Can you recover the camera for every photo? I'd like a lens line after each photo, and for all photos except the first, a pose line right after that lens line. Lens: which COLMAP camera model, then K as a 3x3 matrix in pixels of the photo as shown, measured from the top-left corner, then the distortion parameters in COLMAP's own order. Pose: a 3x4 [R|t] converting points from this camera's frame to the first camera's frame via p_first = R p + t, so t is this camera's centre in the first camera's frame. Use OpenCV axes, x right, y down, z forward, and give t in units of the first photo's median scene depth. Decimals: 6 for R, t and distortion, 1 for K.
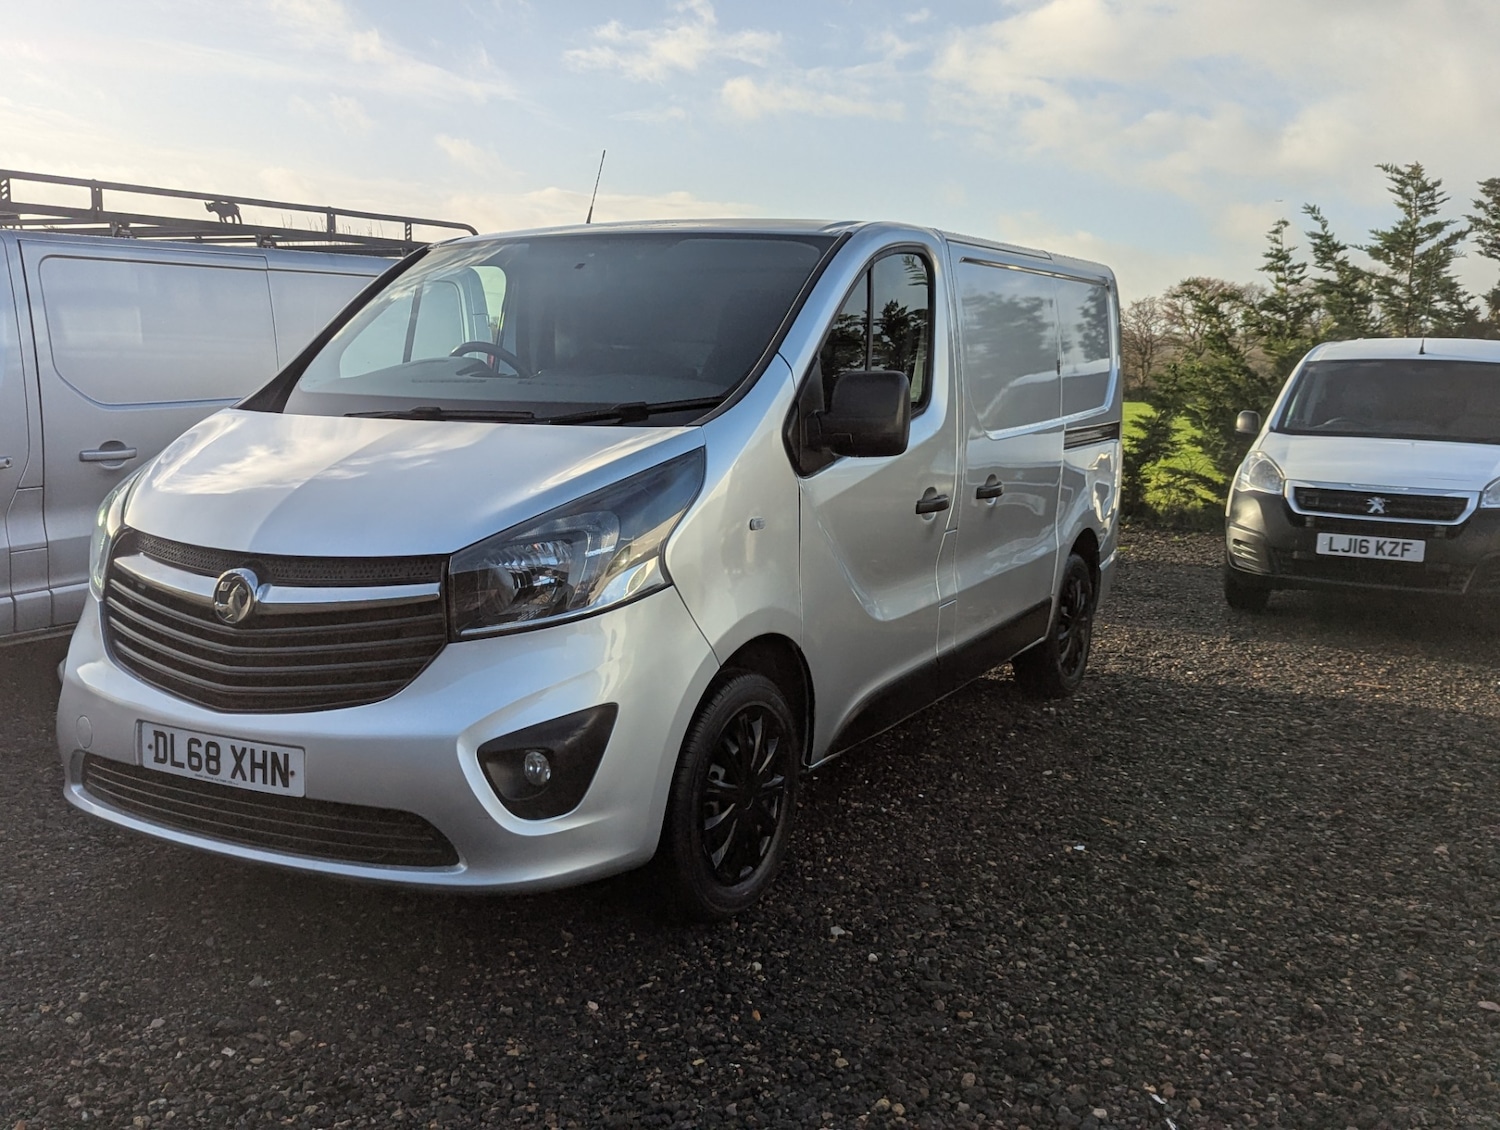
lens RADIAL K [[1502.8, 0, 724.1], [0, 1502.8, 542.7], [0, 0, 1]] dist [0.041829, -0.032041]
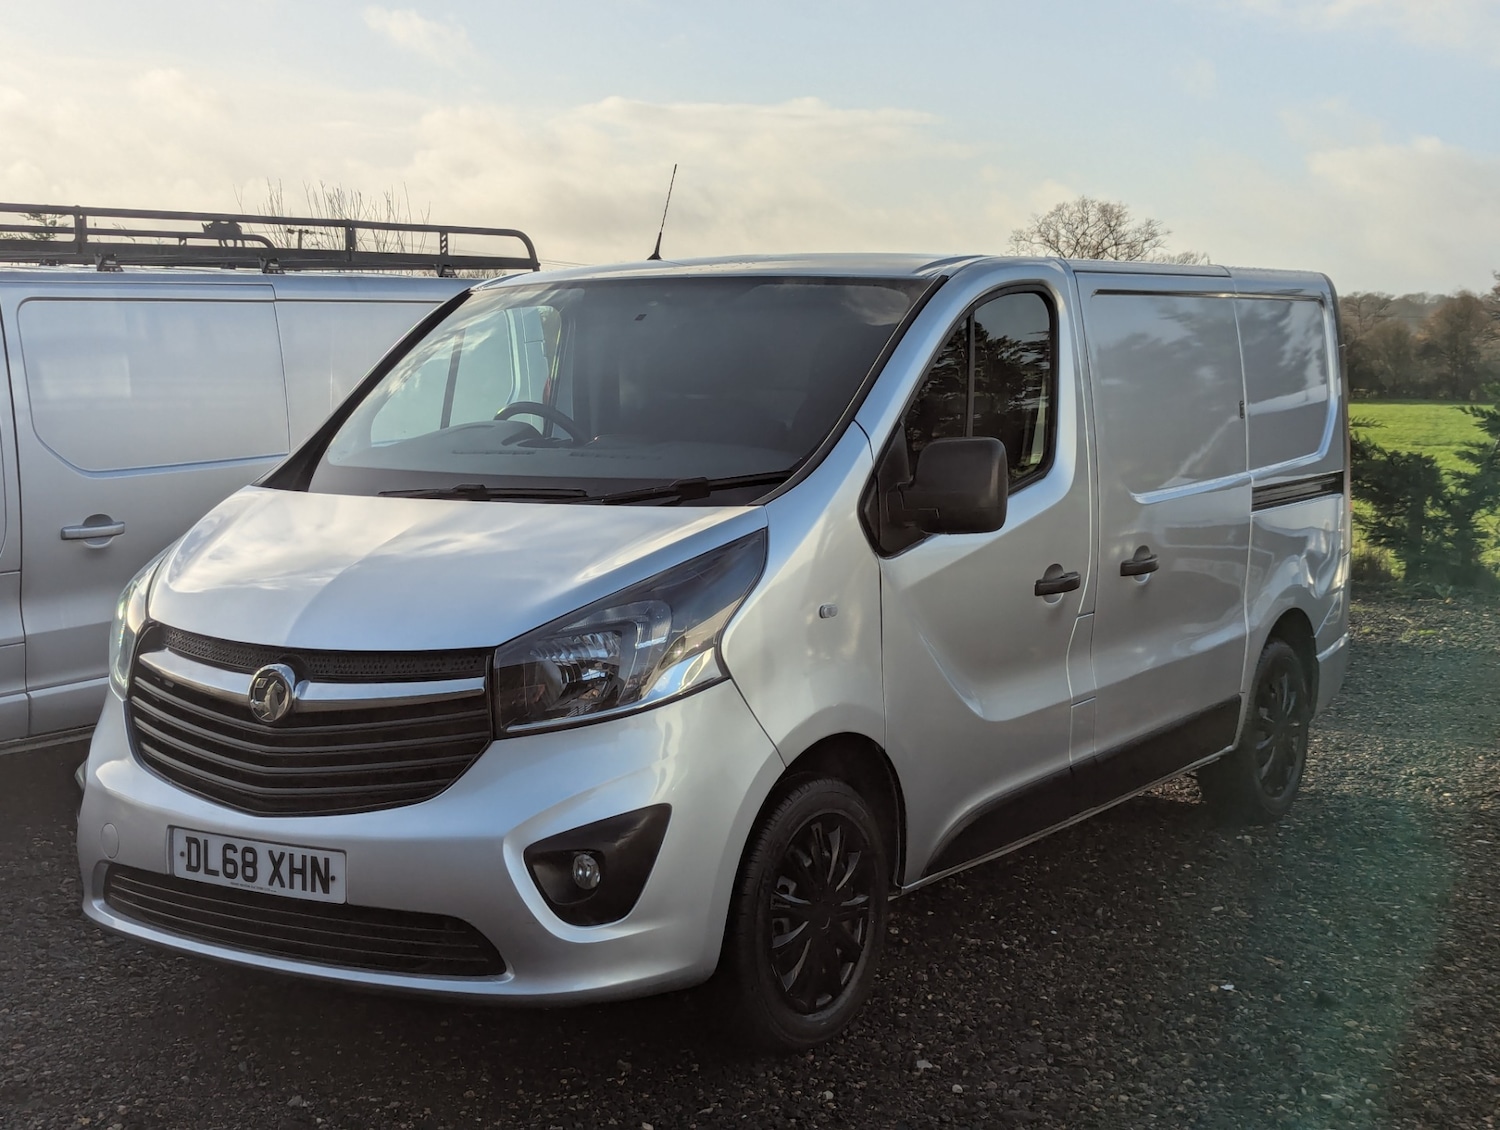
lens RADIAL K [[2263.1, 0, 713.2], [0, 2263.1, 560.2], [0, 0, 1]] dist [0.113066, -0.344997]
pose [[0.996242, -0.010535, -0.085970, 0.070356], [0.008014, 0.999529, -0.029619, -0.003384], [0.086242, 0.028819, 0.995857, -0.370857]]
